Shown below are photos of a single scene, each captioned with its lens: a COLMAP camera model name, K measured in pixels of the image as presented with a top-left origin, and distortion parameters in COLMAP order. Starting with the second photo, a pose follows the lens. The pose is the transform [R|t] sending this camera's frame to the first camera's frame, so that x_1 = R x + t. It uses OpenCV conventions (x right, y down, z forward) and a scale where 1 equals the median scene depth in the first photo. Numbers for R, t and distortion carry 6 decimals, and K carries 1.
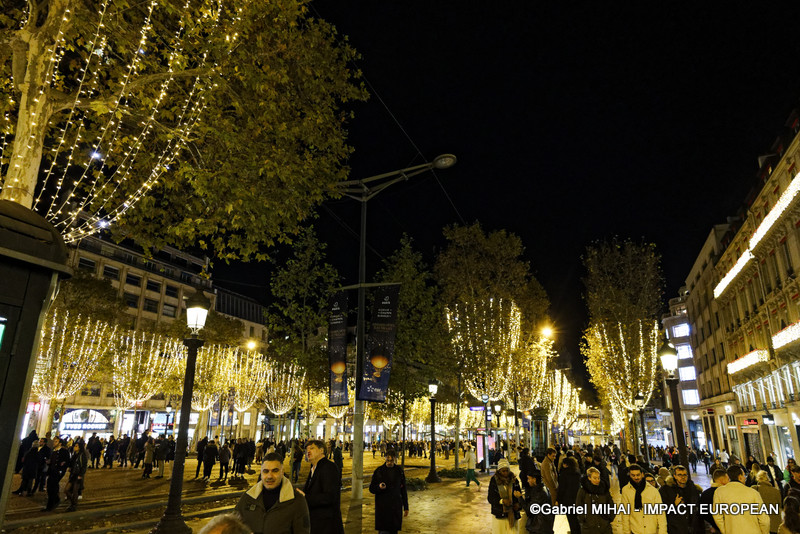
lens RADIAL K [[519.9, 0, 399.9], [0, 519.9, 266.7], [0, 0, 1]] dist [0.003420, 0.001517]
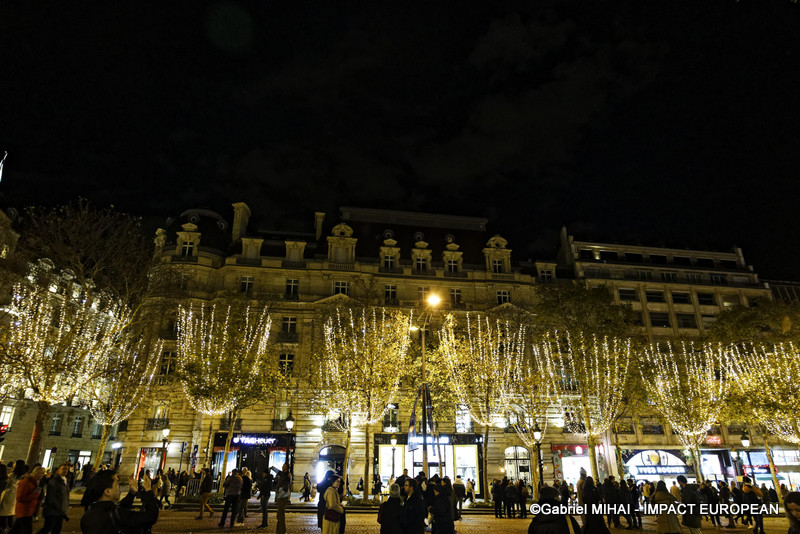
lens RADIAL K [[519.9, 0, 398.4], [0, 519.9, 268.0], [0, 0, 1]] dist [0.003420, 0.001517]
pose [[0.530825, -0.315505, -0.786563, -0.046237], [0.254222, 0.944657, -0.207353, 0.056356], [0.808453, -0.089894, 0.581655, 0.169511]]
